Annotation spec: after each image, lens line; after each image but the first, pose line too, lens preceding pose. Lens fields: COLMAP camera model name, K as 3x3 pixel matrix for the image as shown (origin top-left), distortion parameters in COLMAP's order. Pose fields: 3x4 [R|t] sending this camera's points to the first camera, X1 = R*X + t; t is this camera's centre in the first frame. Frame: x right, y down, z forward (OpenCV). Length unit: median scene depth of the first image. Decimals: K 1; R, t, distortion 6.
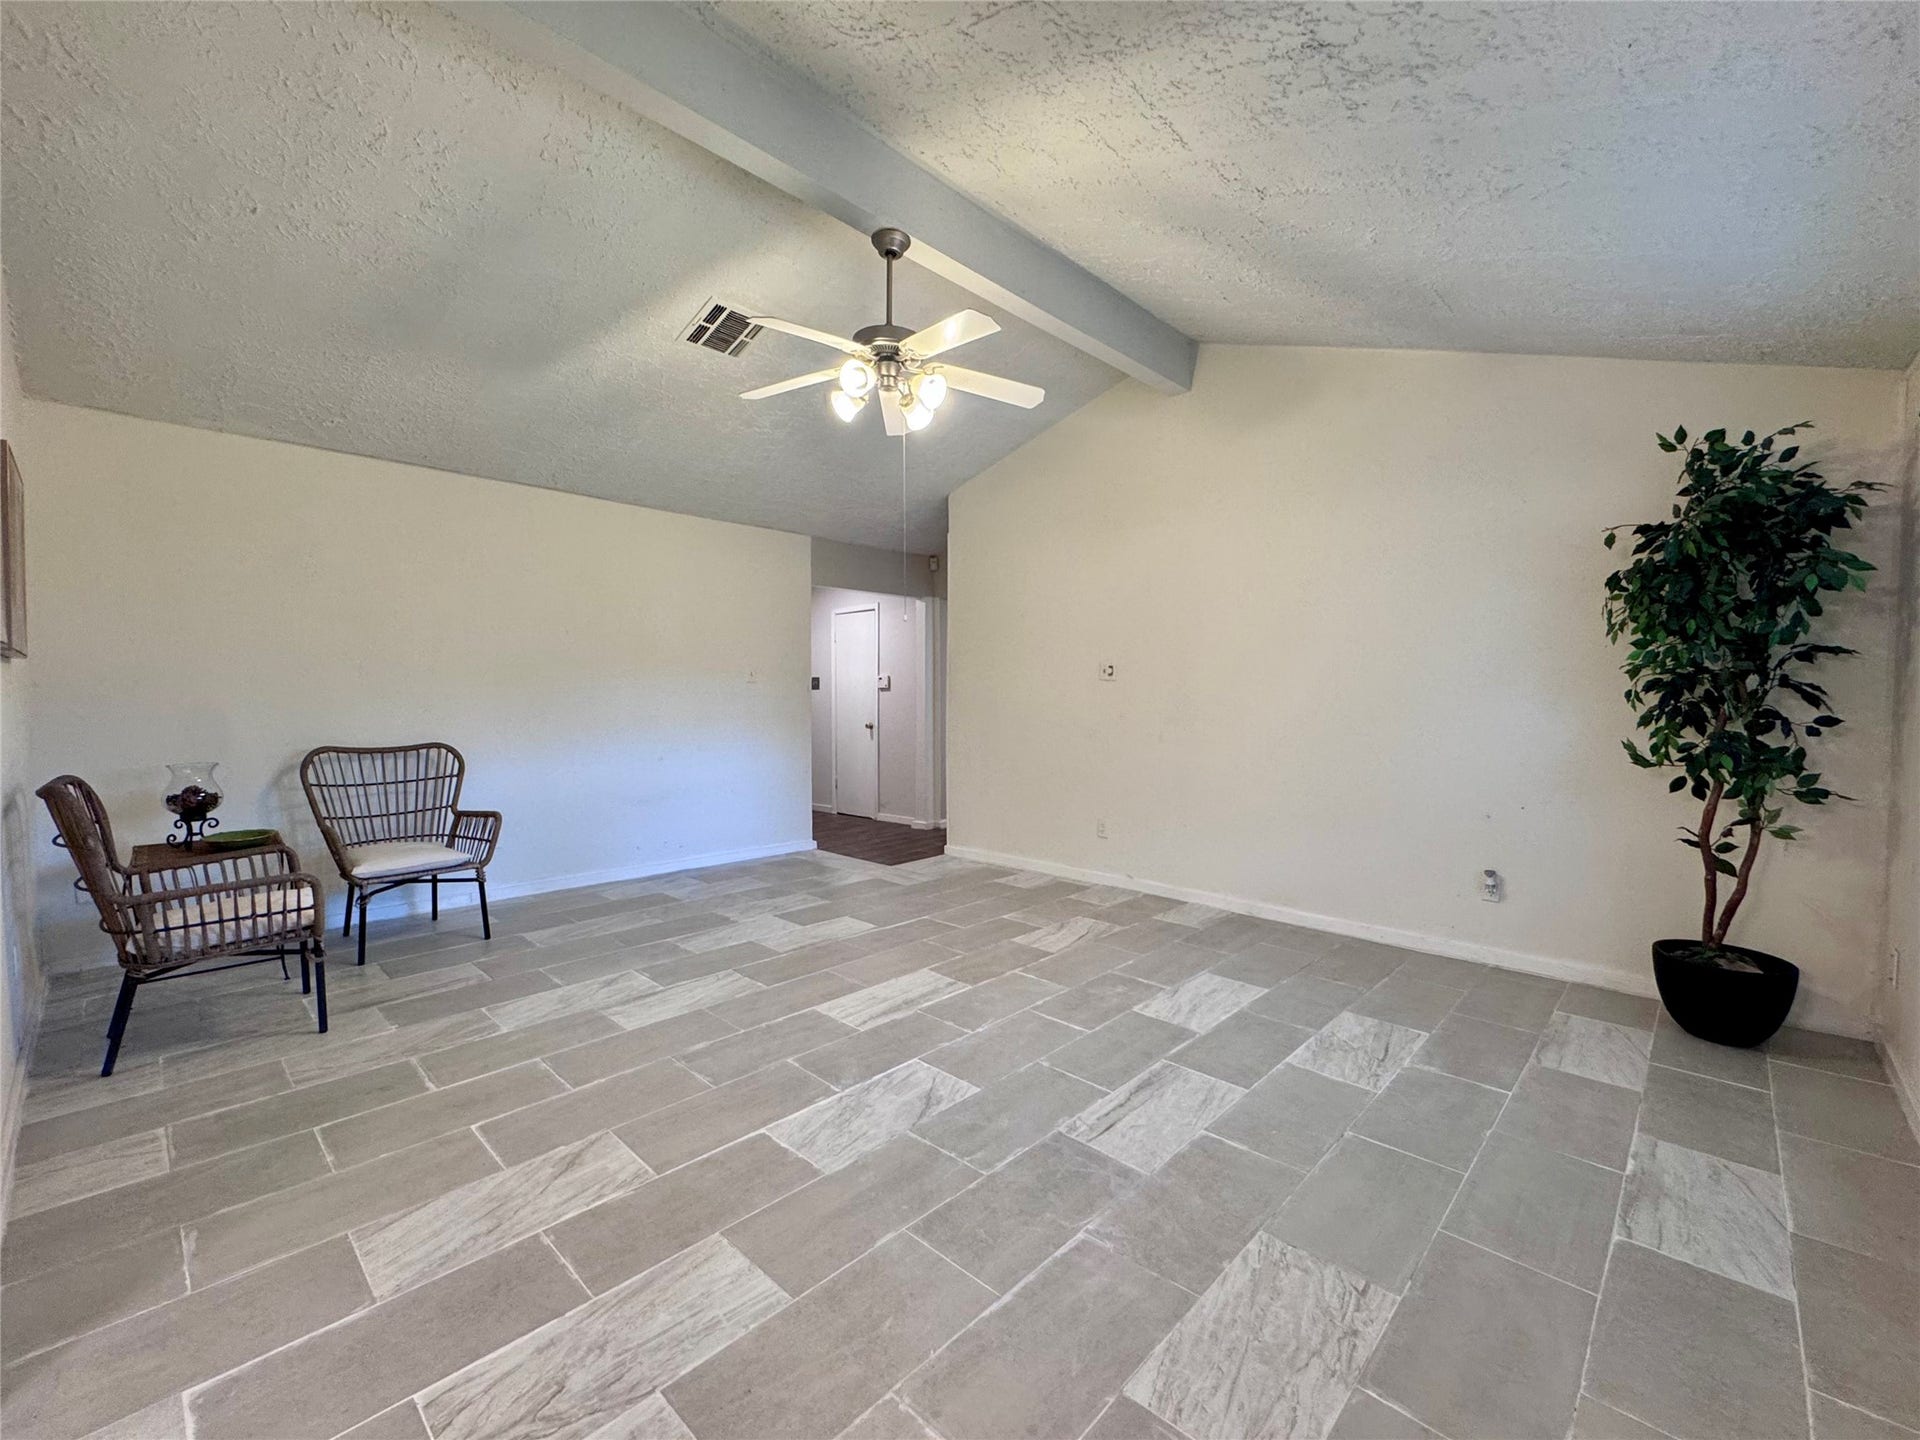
lens RADIAL K [[817.2, 0, 959.6], [0, 817.2, 719.5], [0, 0, 1]] dist [-0.007020, 0.001329]
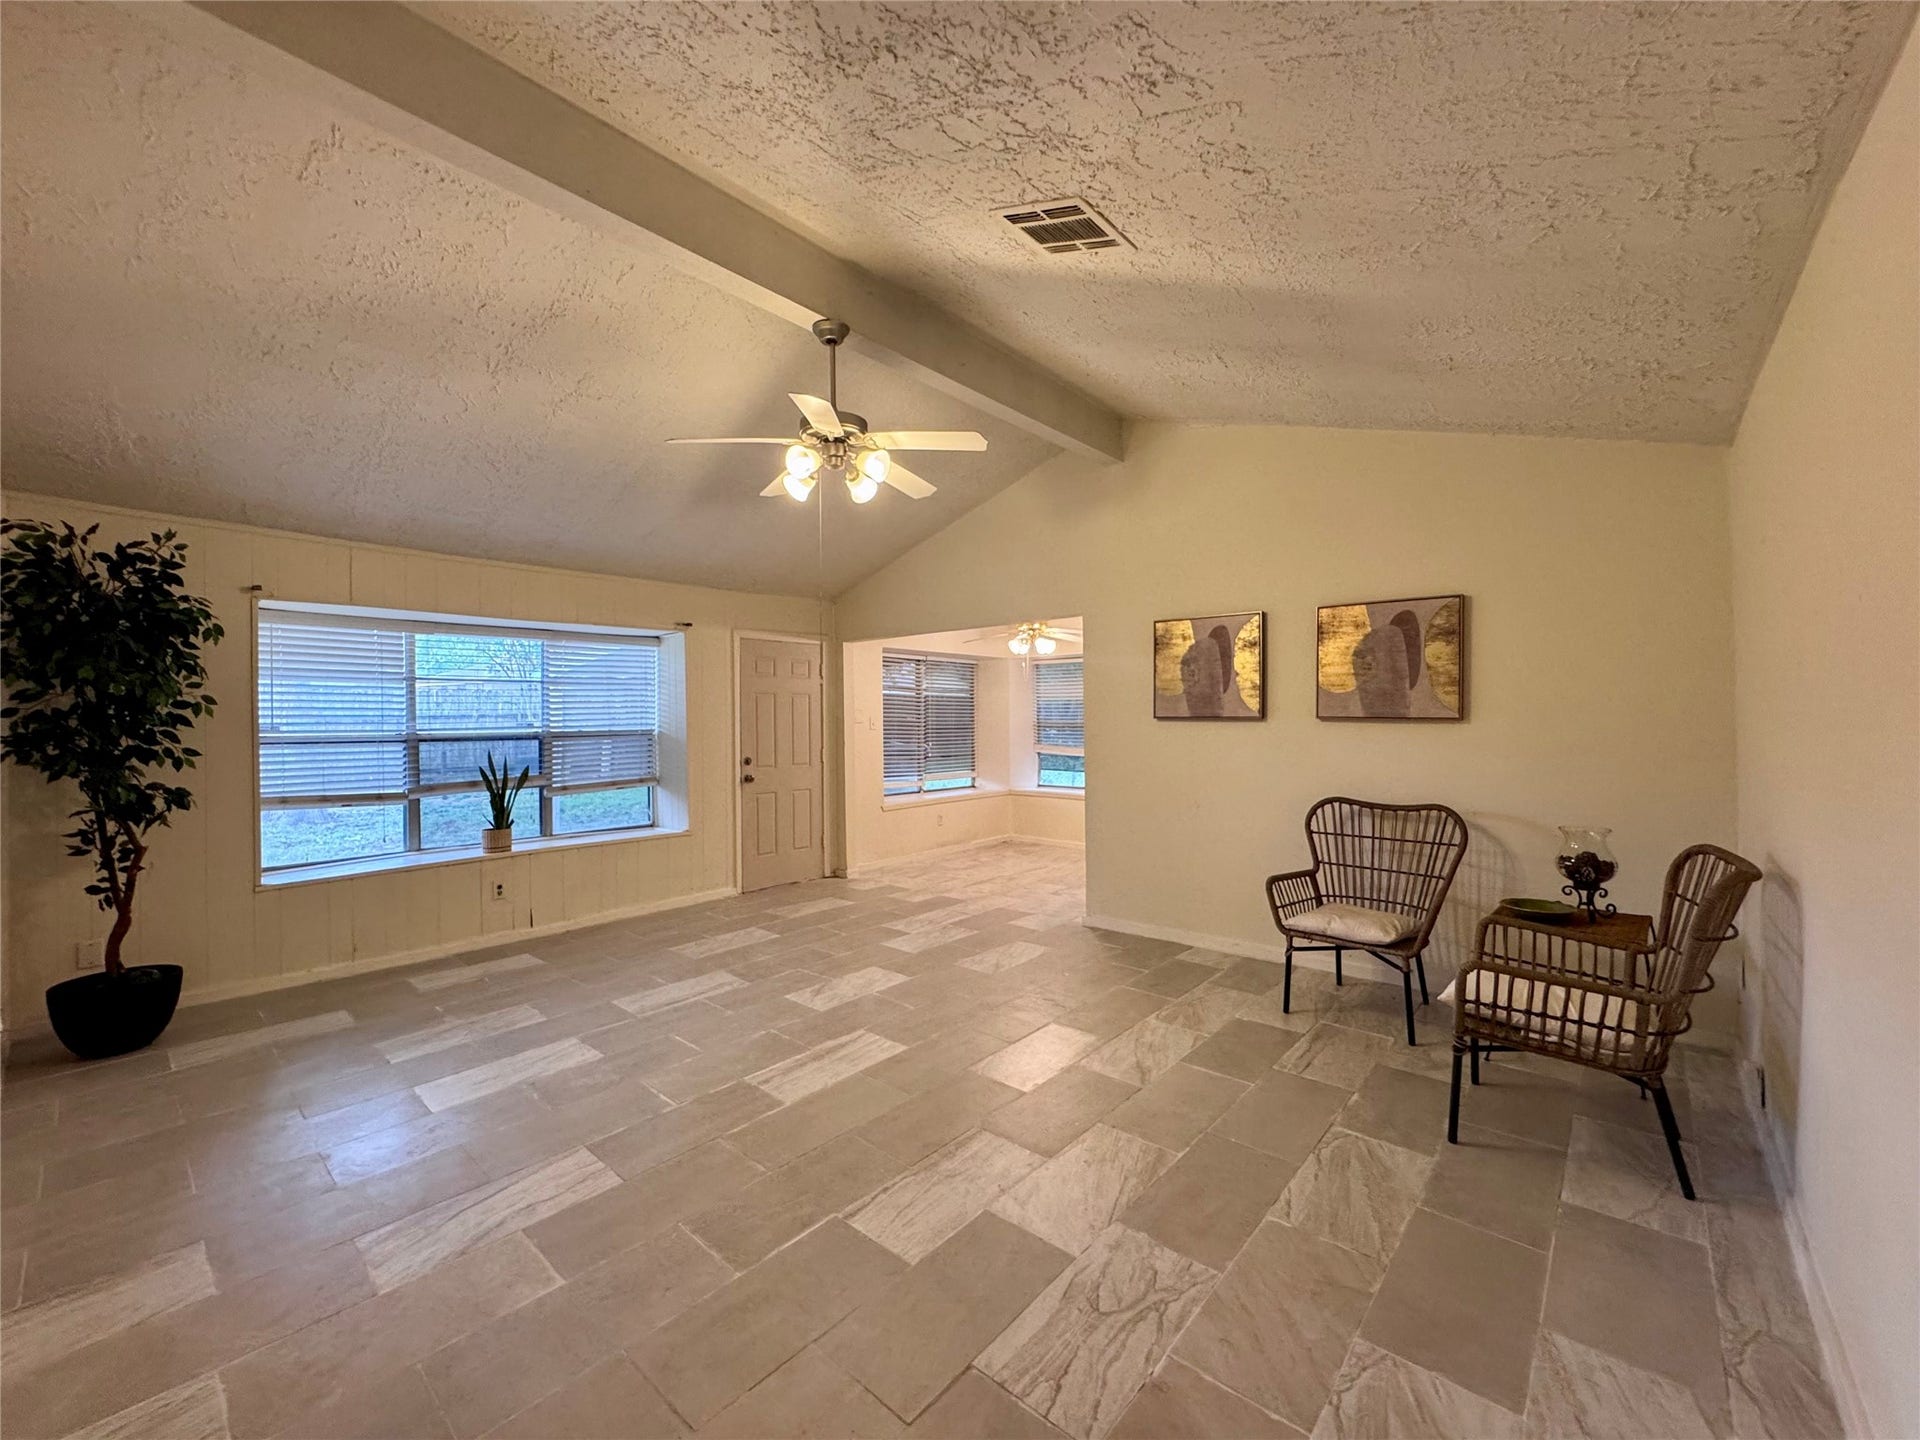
lens RADIAL K [[774.6, 0, 973.2], [0, 774.6, 721.5], [0, 0, 1]] dist [-0.007446, 0.000658]
pose [[-0.998619, 0.001469, -0.052512, -0.217860], [-0.001072, 0.998831, 0.048330, -0.125947], [0.052522, 0.048320, -0.997450, 2.063365]]
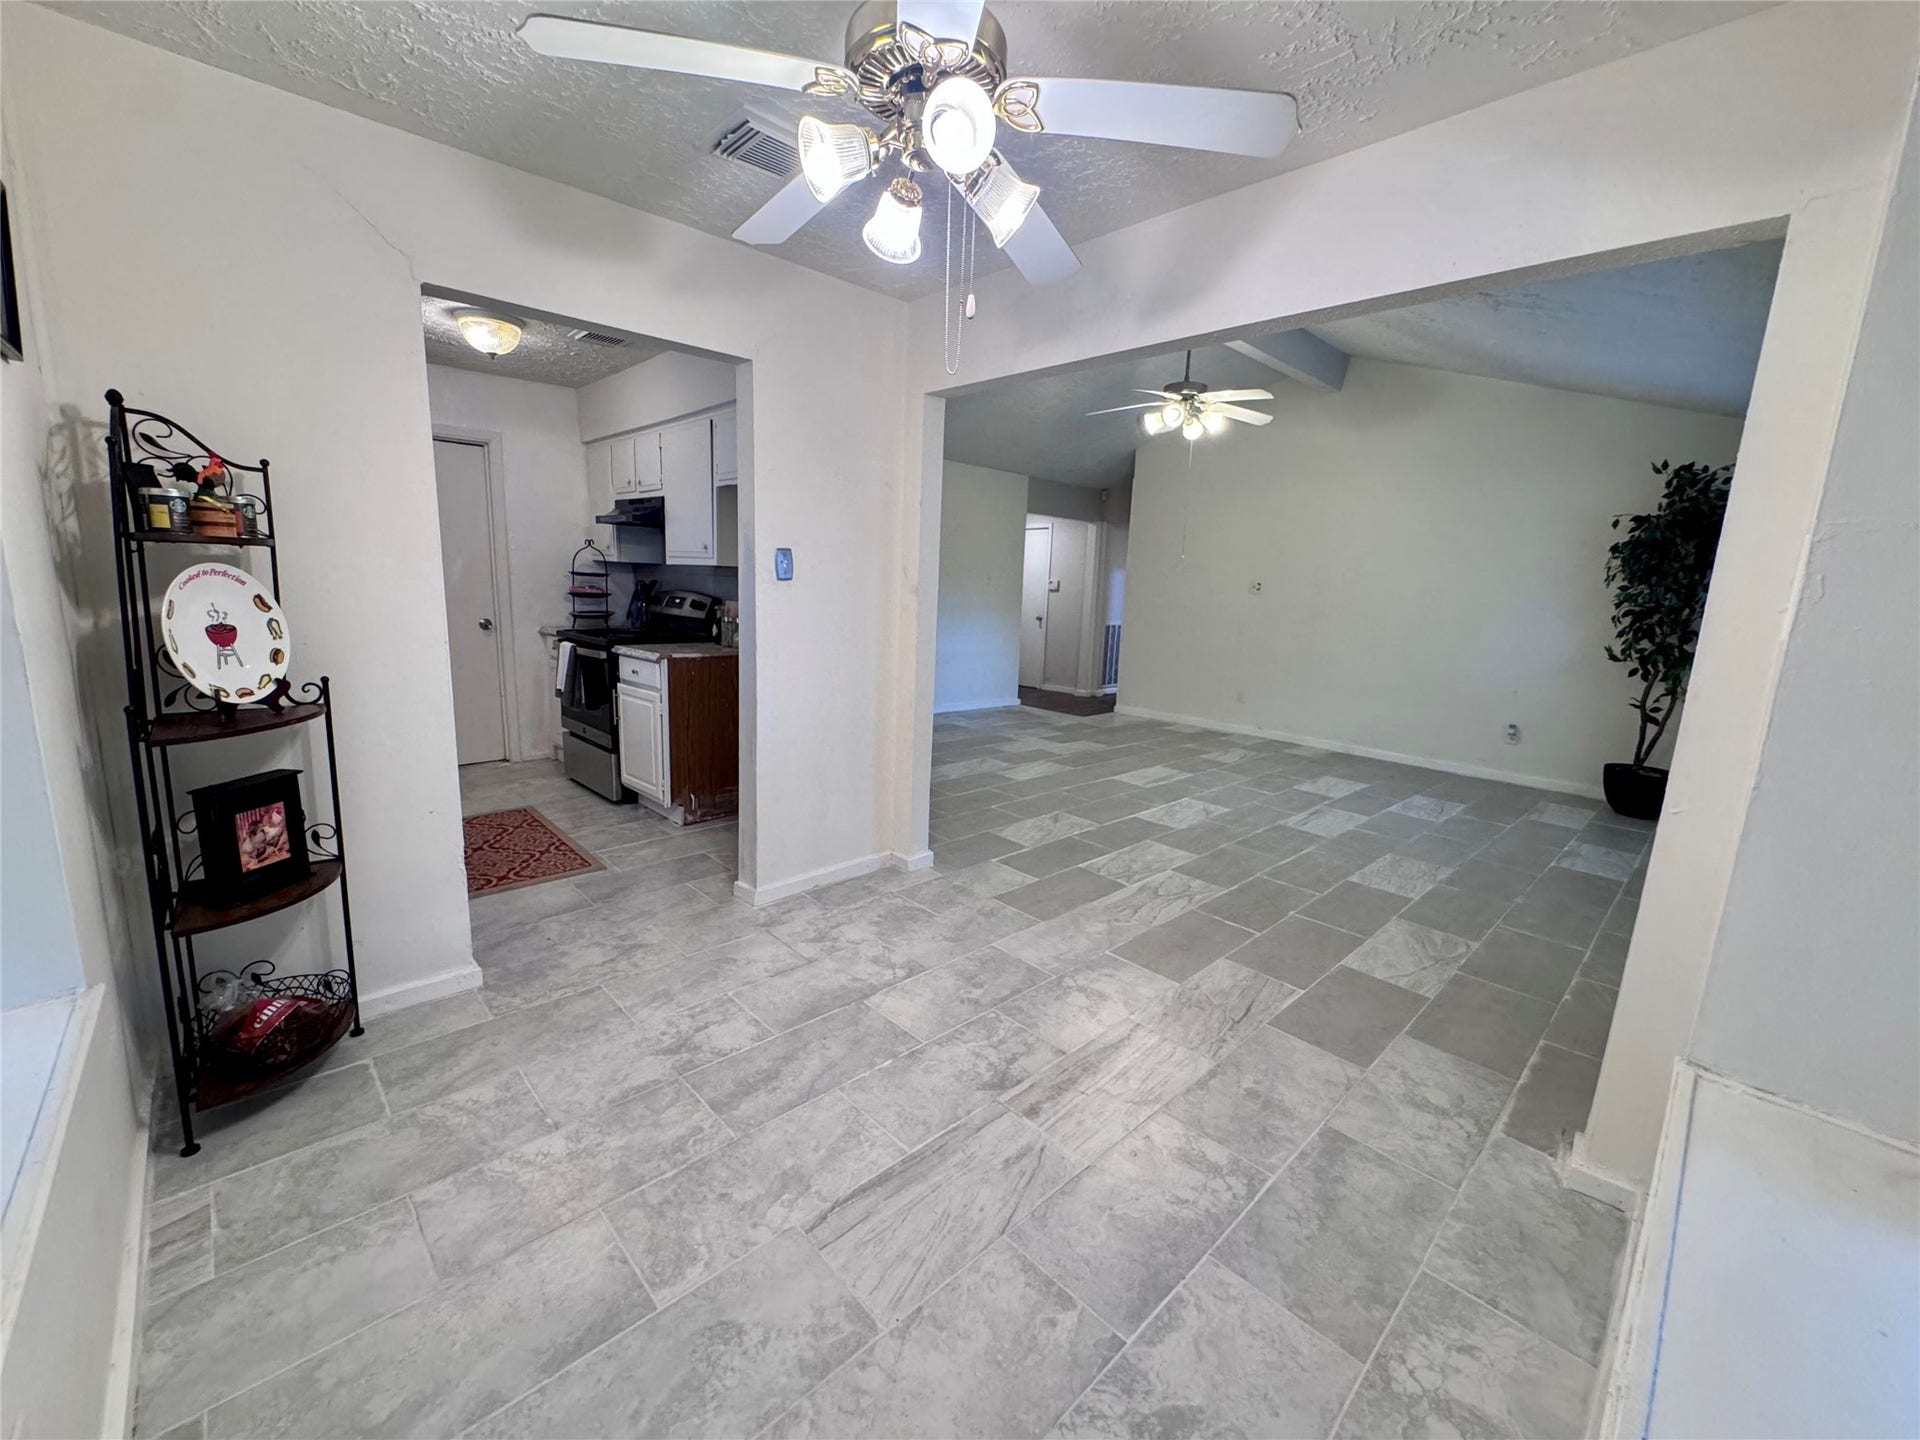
lens RADIAL K [[774.6, 0, 955.4], [0, 774.6, 721.6], [0, 0, 1]] dist [-0.007446, 0.000658]
pose [[0.997786, 0.045534, -0.048474, -0.456954], [-0.038421, 0.989589, 0.138700, 0.012062], [0.054285, -0.136531, 0.989147, -0.694475]]
